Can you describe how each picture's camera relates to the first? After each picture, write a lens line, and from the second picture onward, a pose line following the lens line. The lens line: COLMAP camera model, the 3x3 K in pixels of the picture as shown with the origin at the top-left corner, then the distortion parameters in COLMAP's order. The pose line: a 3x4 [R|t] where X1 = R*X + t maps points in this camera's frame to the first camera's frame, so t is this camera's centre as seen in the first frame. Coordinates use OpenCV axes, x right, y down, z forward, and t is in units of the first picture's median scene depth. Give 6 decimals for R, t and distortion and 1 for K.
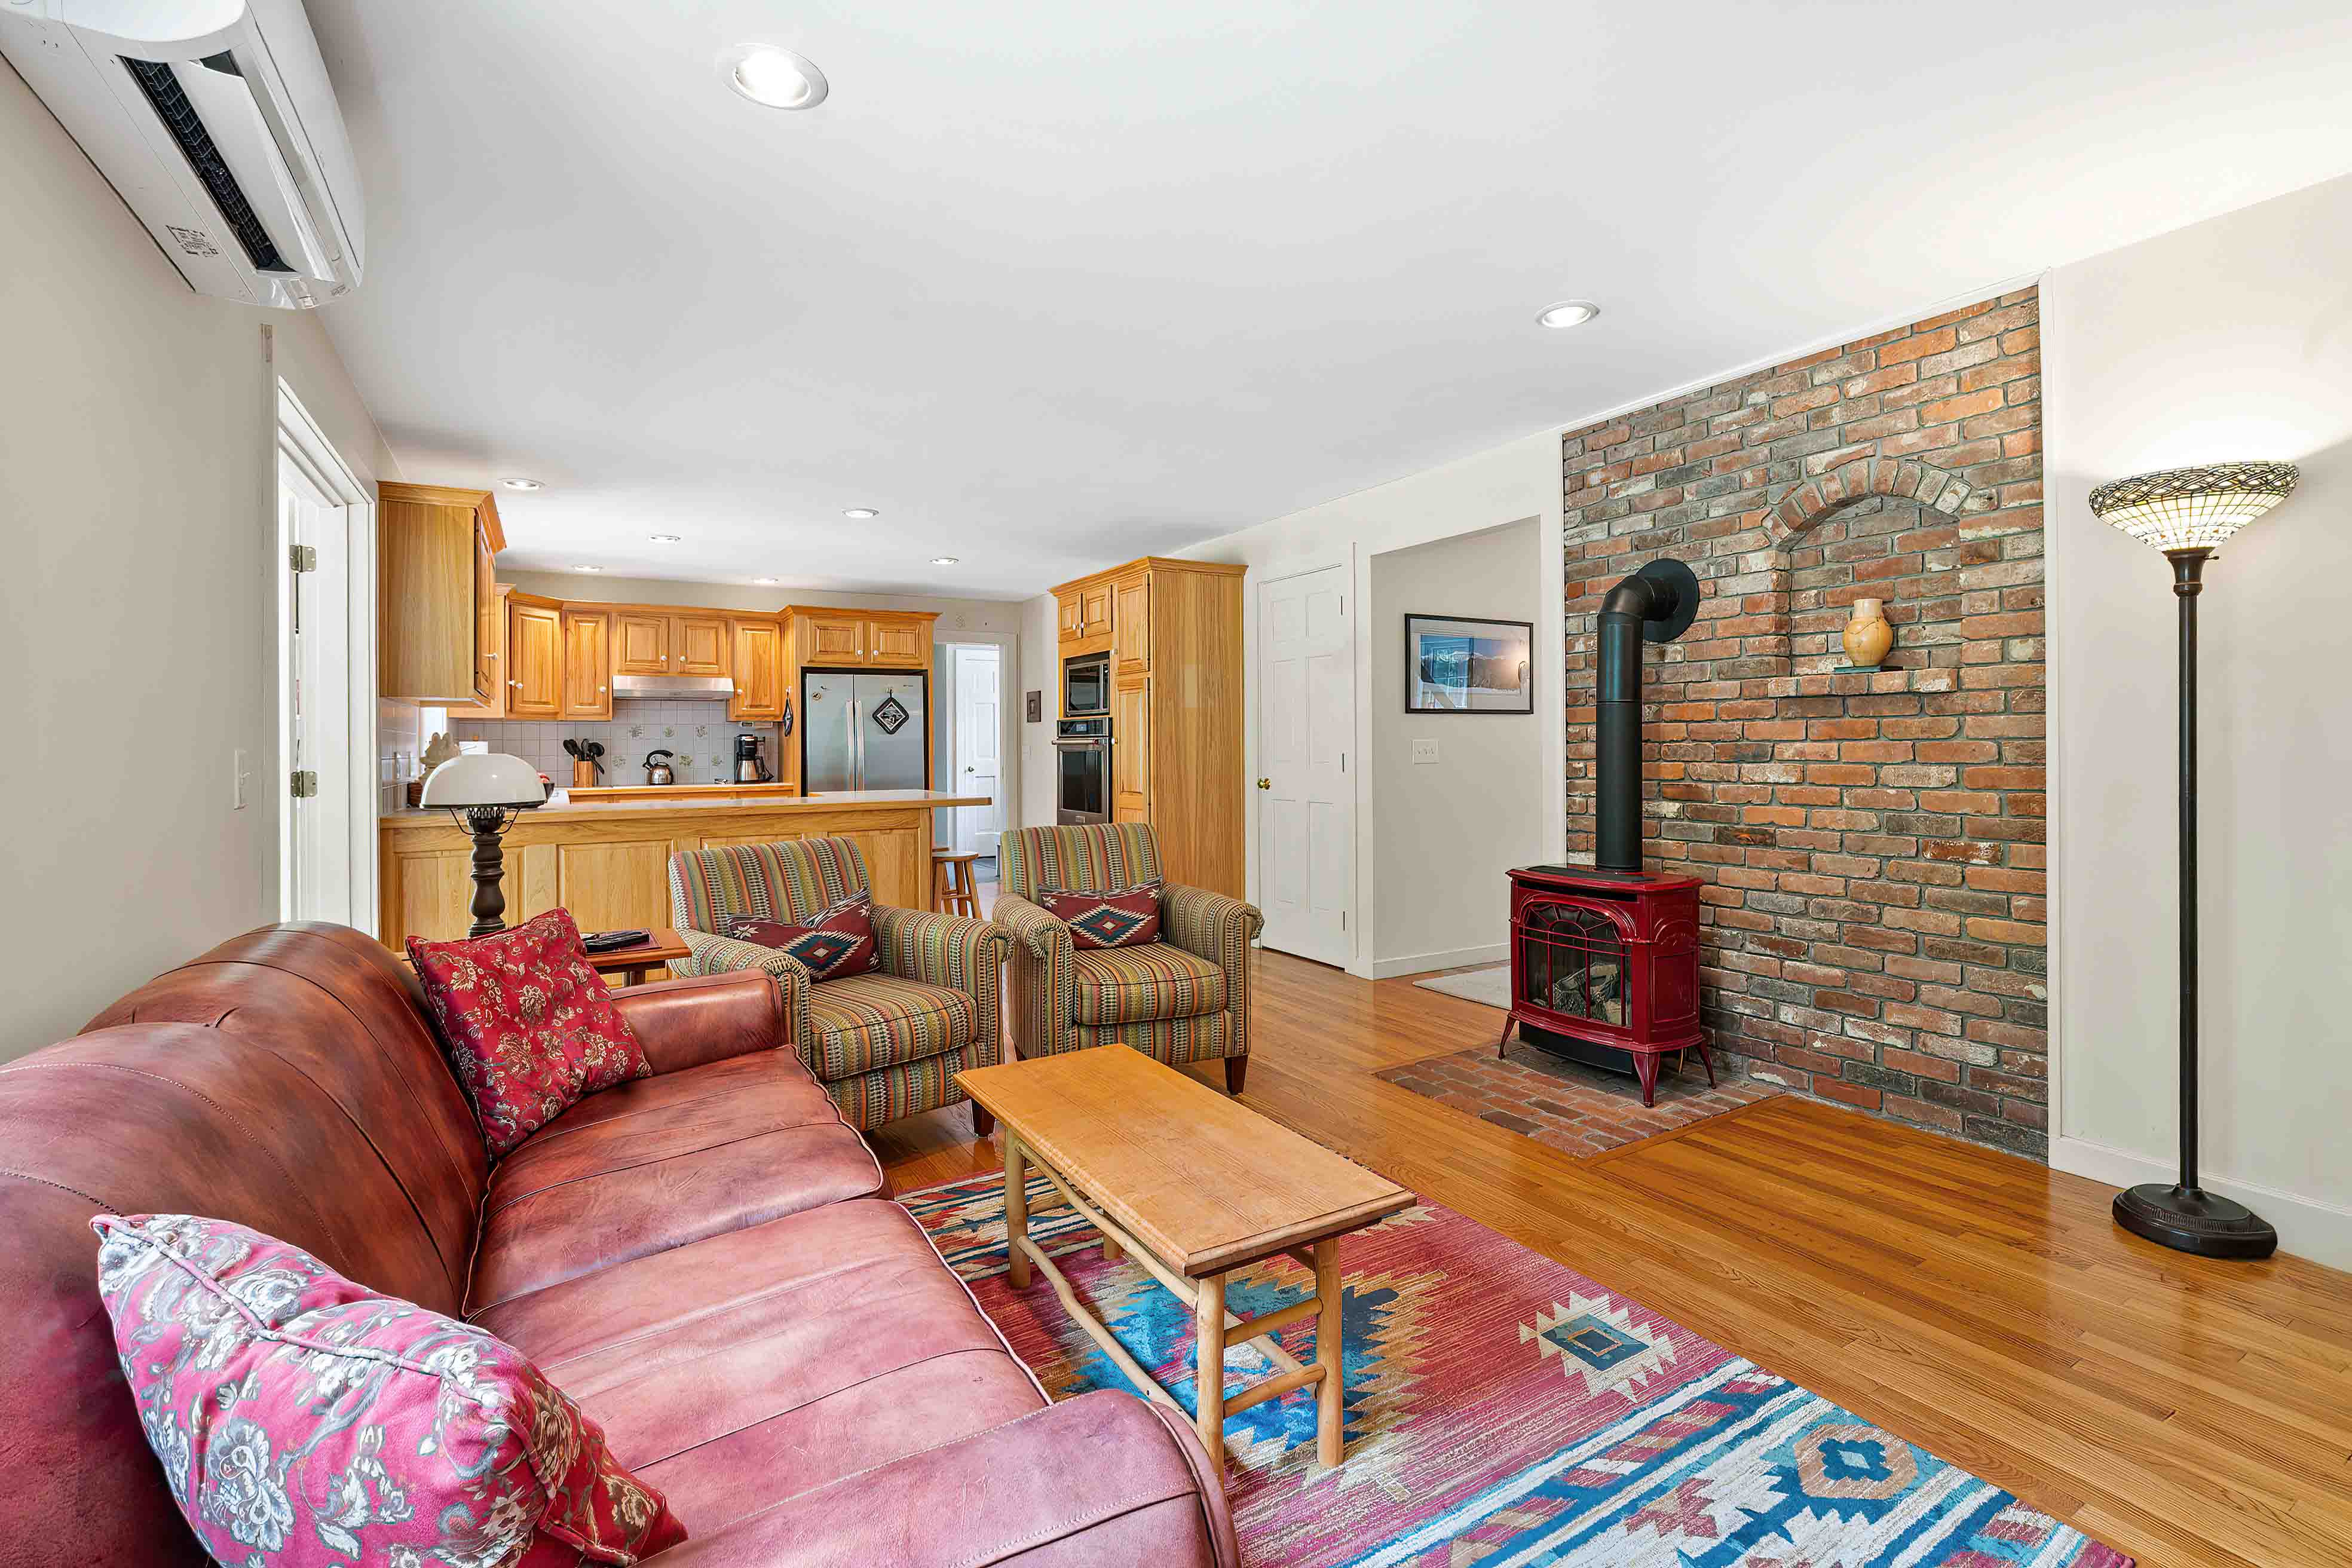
lens RADIAL K [[1050.0, 0, 1199.0], [0, 1050.0, 744.1], [0, 0, 1]] dist [-0.013570, 0.001569]
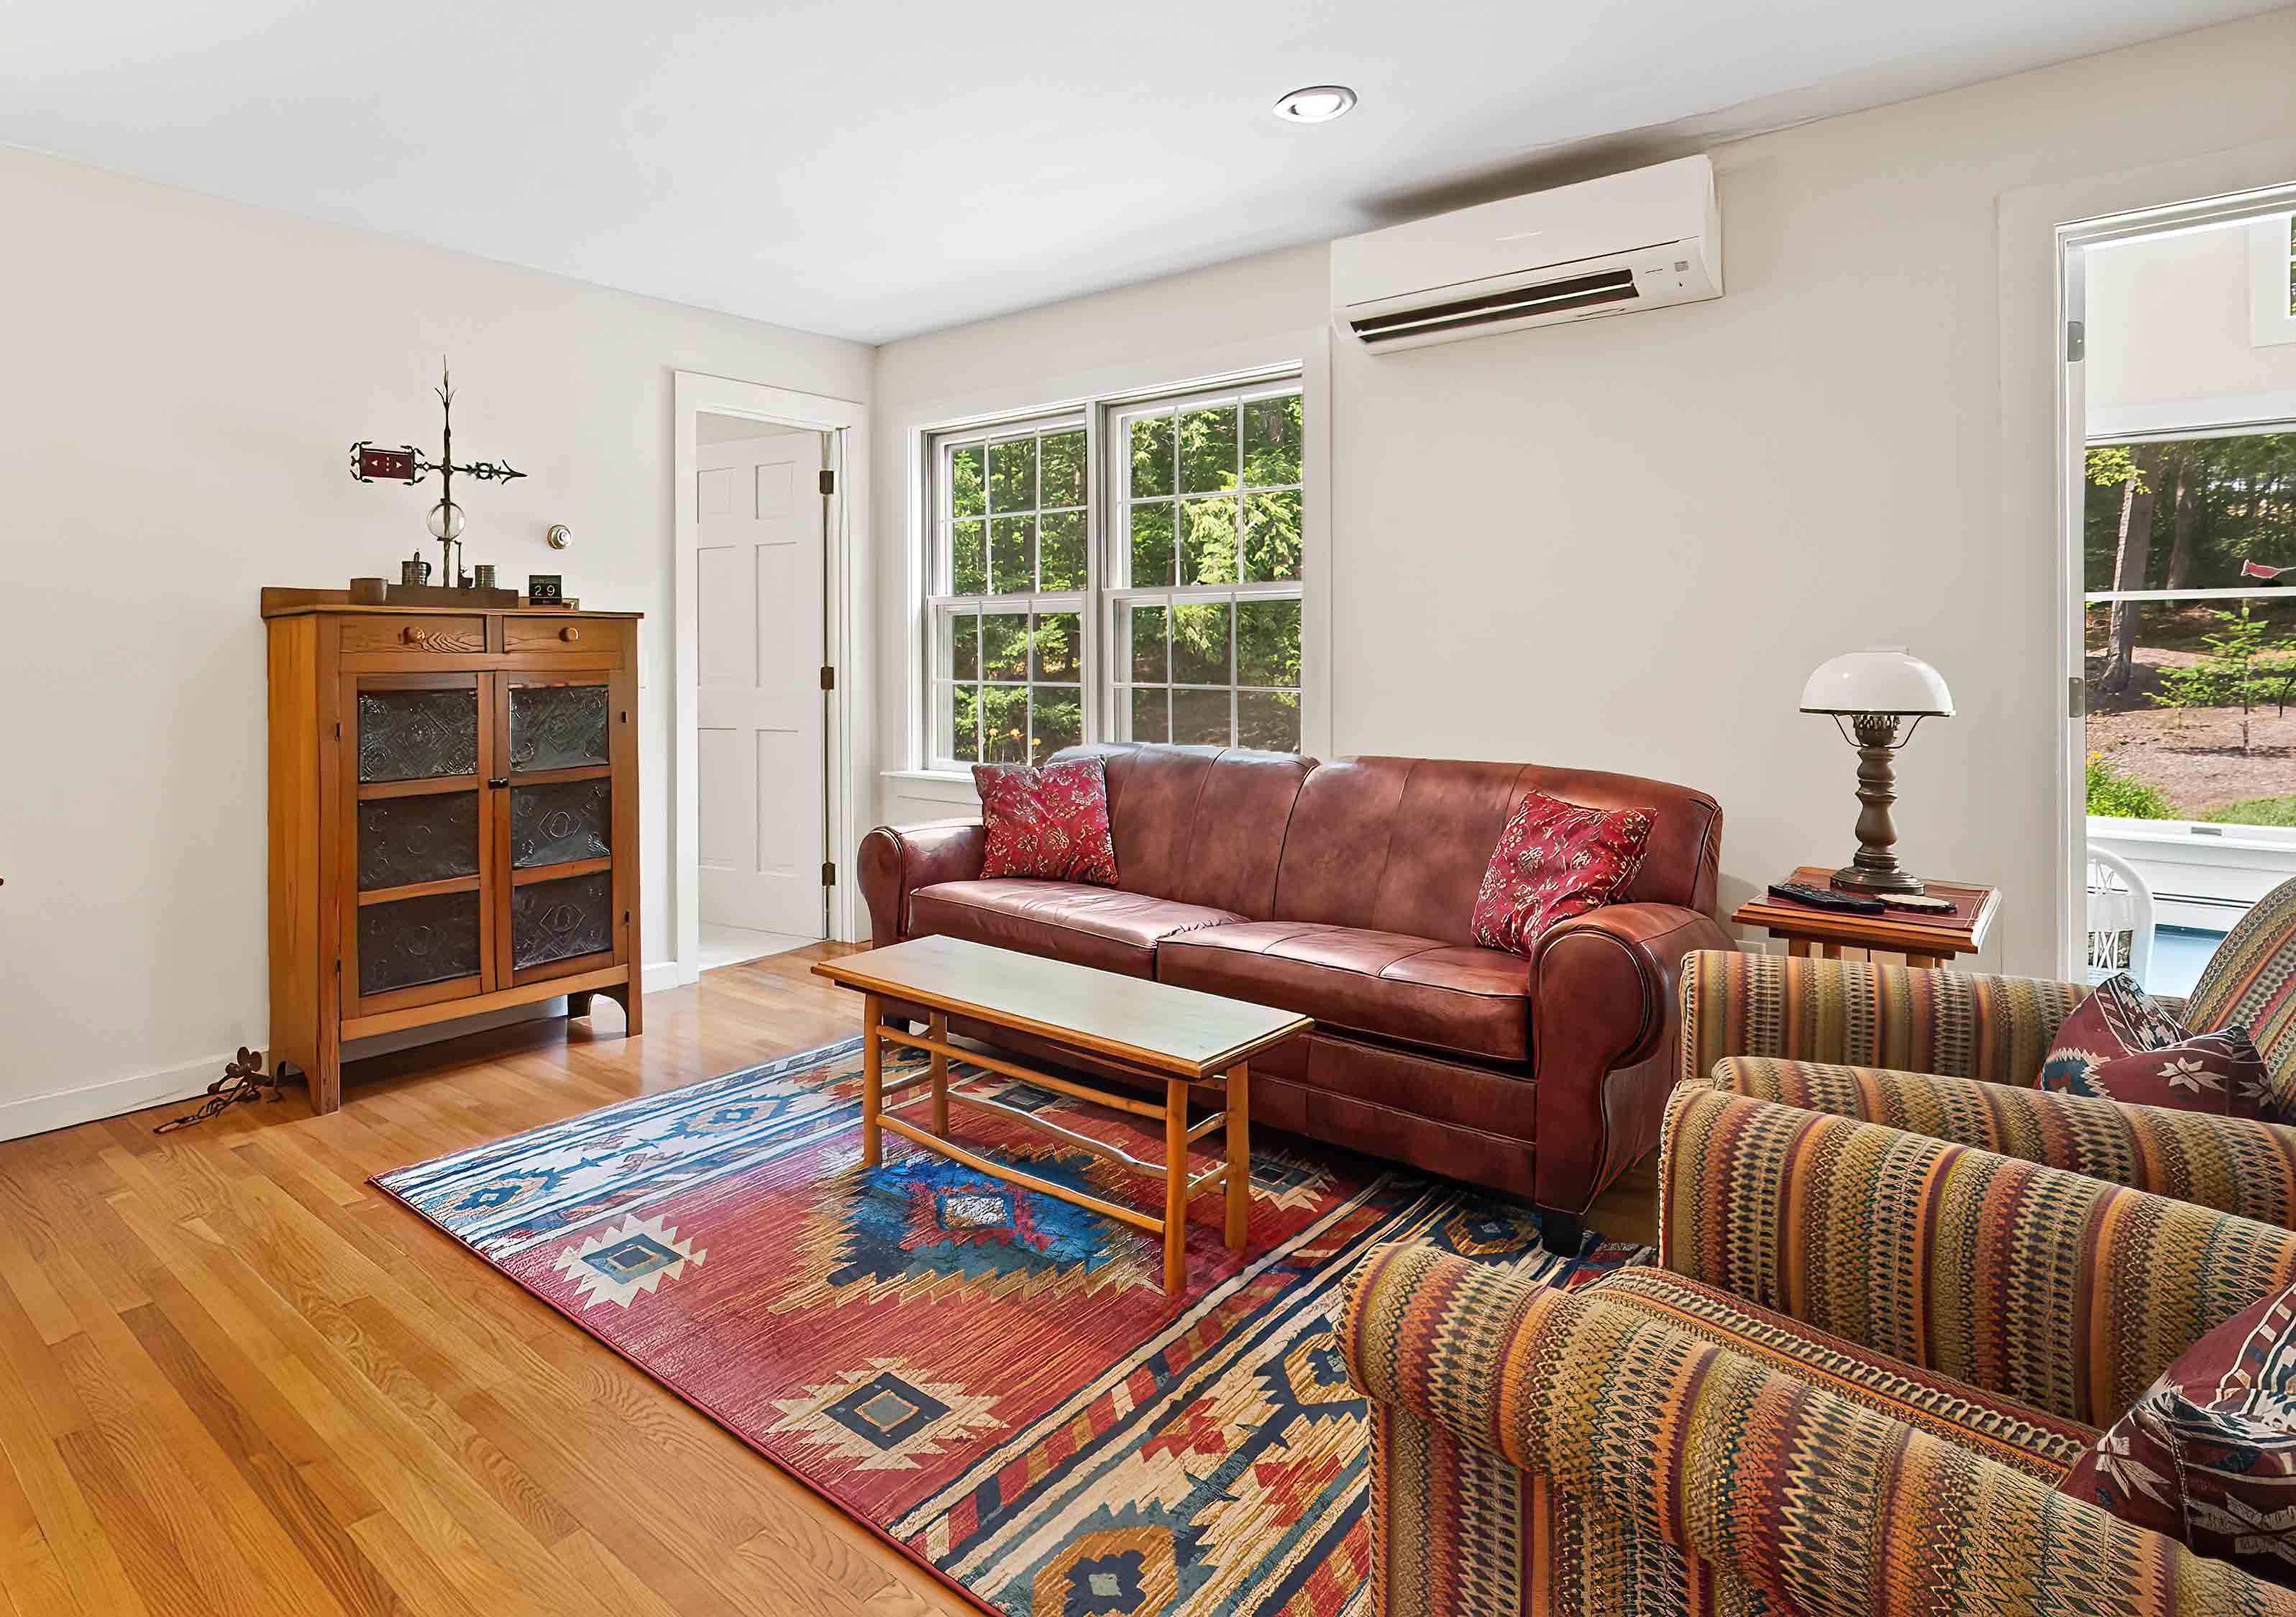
lens RADIAL K [[1260.3, 0, 907.6], [0, 1260.3, 646.0], [0, 0, 1]] dist [-0.021845, -0.000125]
pose [[-0.967980, 0.013408, -0.250669, 0.292230], [0.014409, 0.999894, -0.002157, -0.004500], [0.250613, -0.005700, -0.968070, 1.562985]]
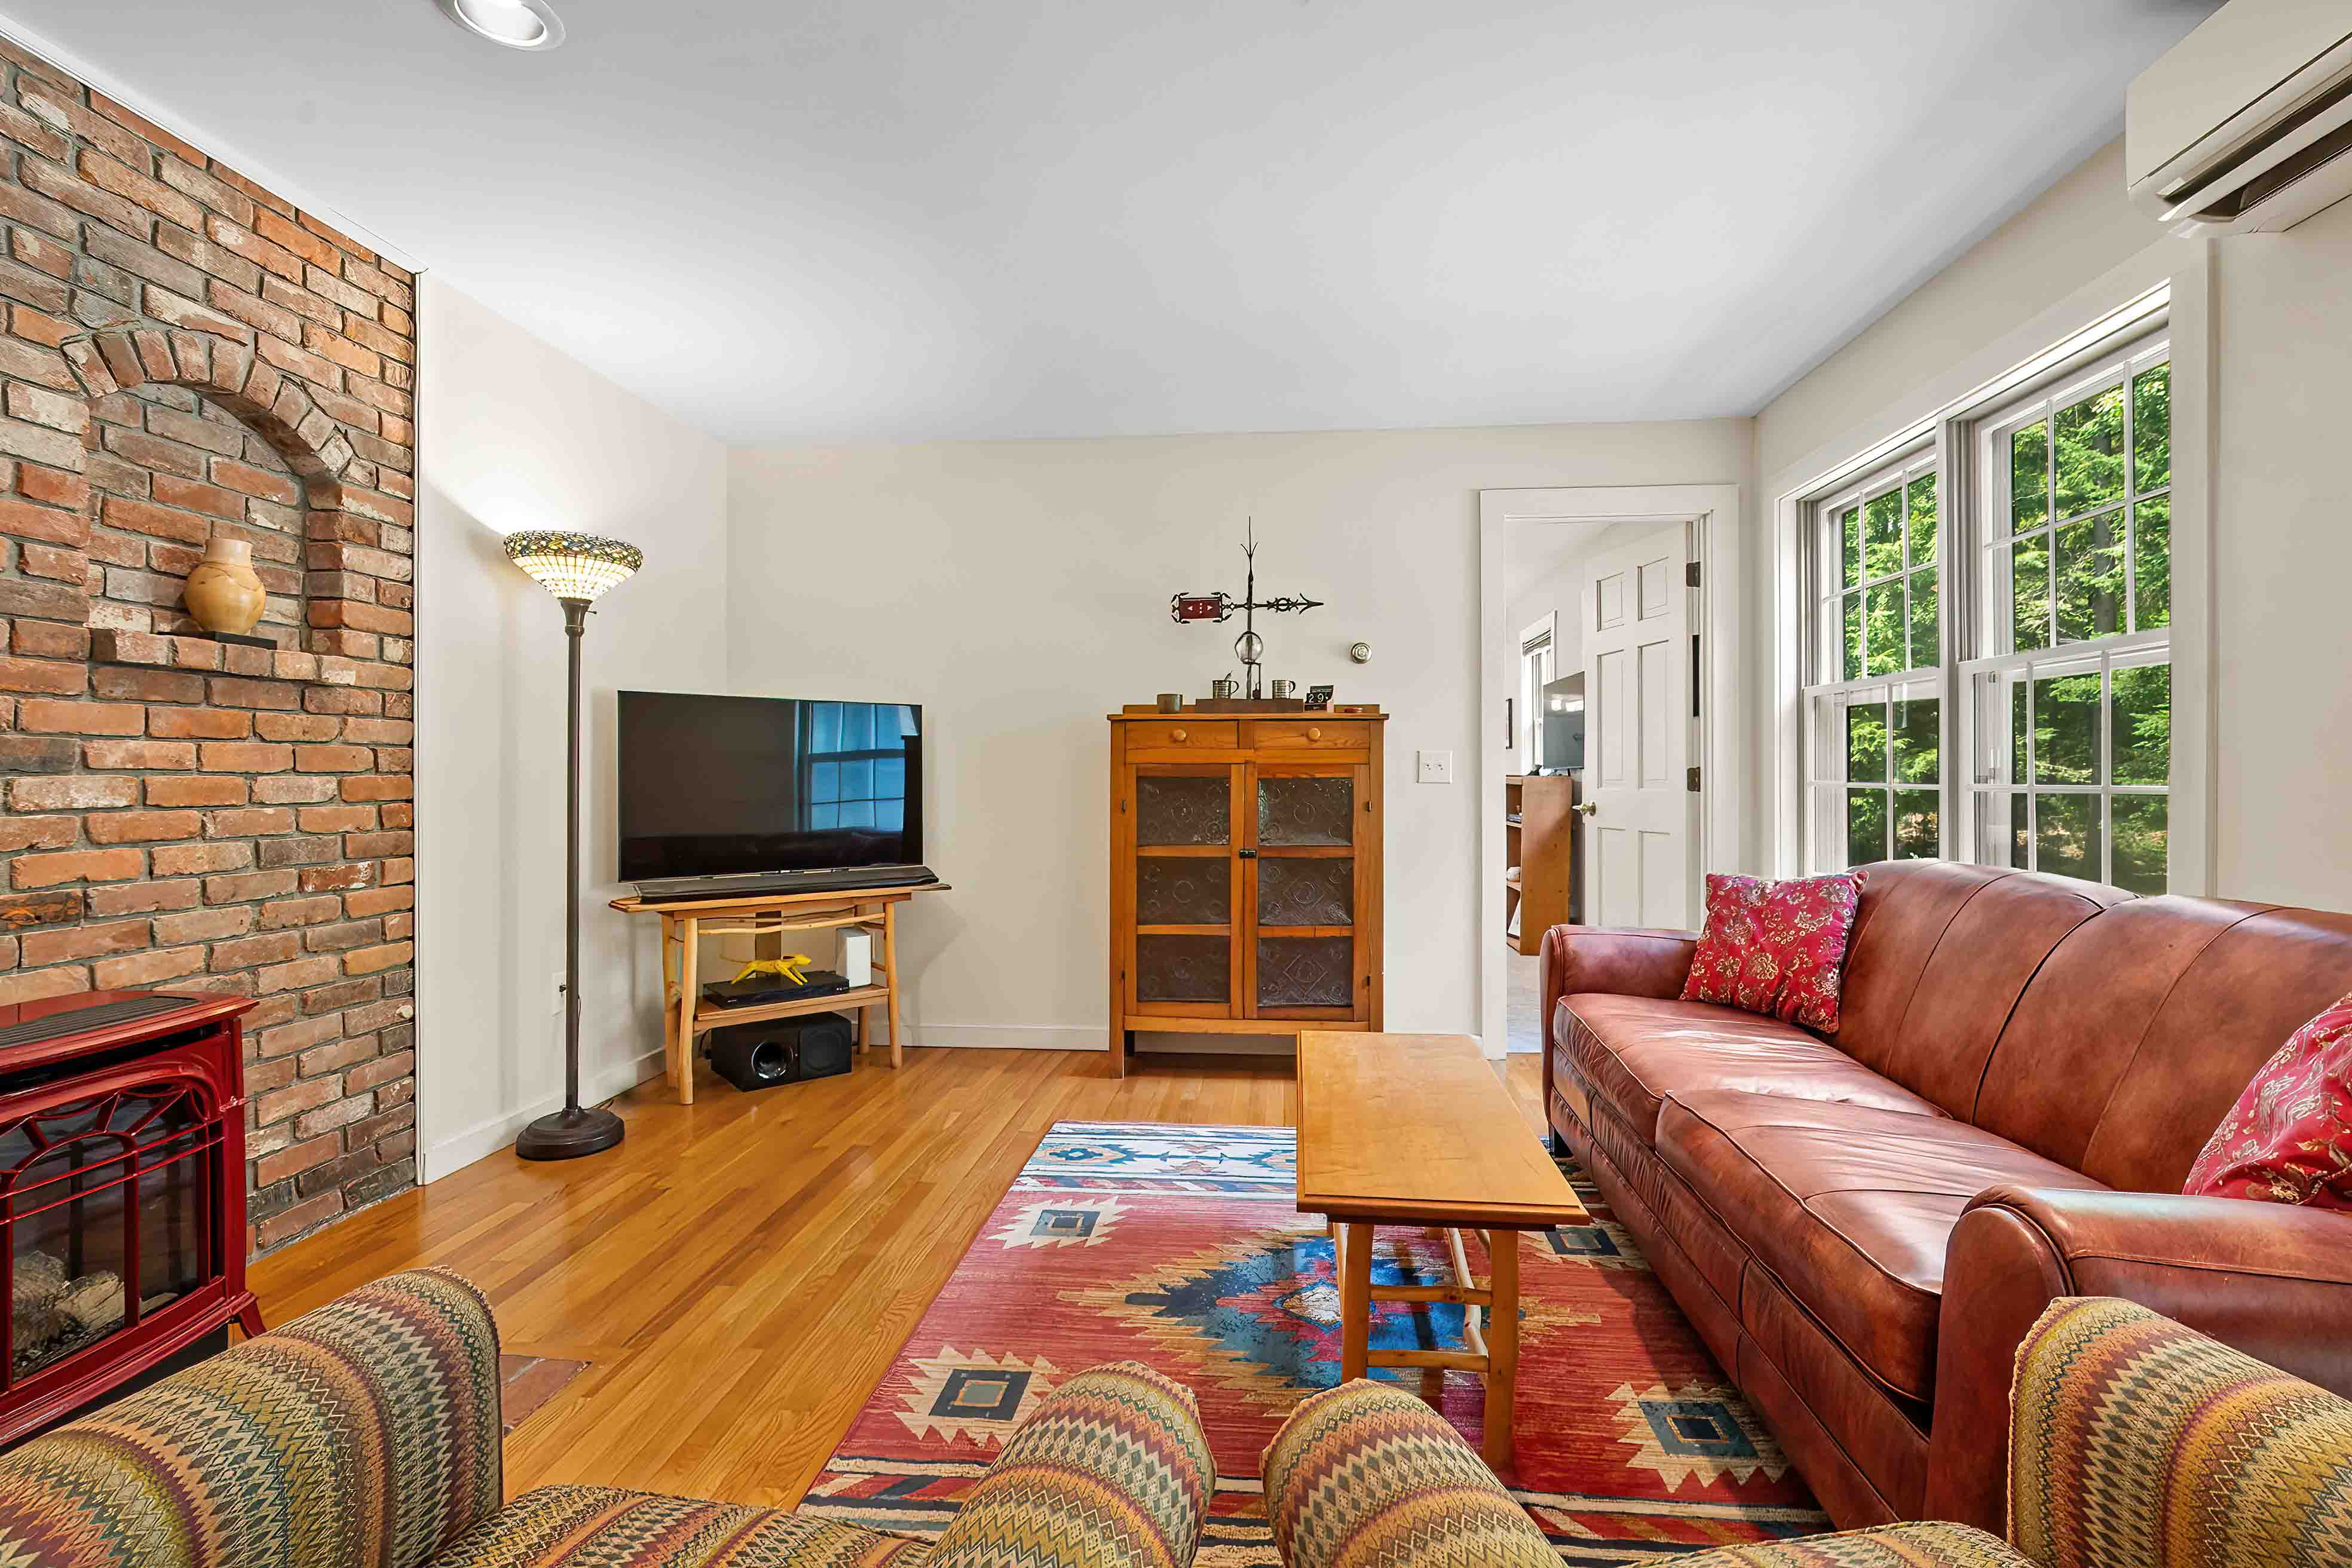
lens RADIAL K [[1050.0, 0, 1193.9], [0, 1050.0, 781.6], [0, 0, 1]] dist [-0.013570, 0.001569]
pose [[-0.807460, 0.005939, 0.589893, -0.339628], [0.007766, 0.999970, 0.000562, 0.032448], [-0.589871, 0.005035, -0.807482, 1.343917]]
